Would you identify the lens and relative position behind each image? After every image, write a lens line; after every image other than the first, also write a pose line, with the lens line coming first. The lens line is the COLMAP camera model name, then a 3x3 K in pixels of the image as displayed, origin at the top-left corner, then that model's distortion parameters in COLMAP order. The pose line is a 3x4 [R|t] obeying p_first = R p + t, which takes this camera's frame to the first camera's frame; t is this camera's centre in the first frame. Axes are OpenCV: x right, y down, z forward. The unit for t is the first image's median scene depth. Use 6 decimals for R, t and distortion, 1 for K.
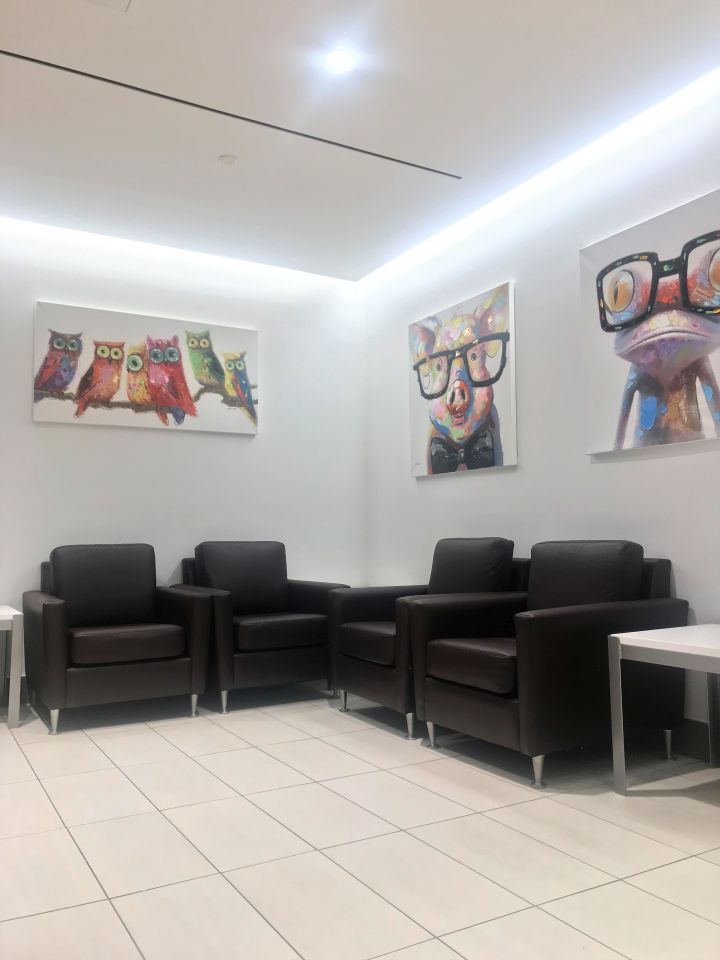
lens RADIAL K [[788.6, 0, 362.2], [0, 788.6, 473.5], [0, 0, 1]] dist [0.018976, 0.000736]
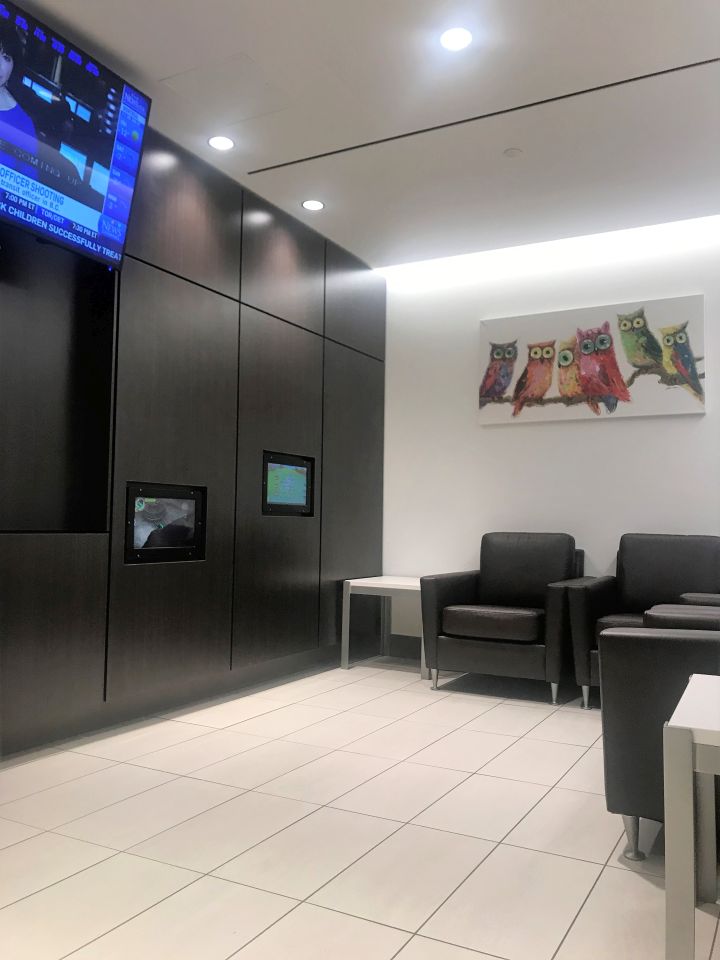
lens RADIAL K [[788.6, 0, 362.4], [0, 788.6, 485.2], [0, 0, 1]] dist [0.018976, 0.000736]
pose [[0.521633, -0.027250, -0.852734, 0.446837], [0.049675, 0.998764, -0.001530, 0.014112], [0.851722, -0.041562, 0.522342, 0.230463]]
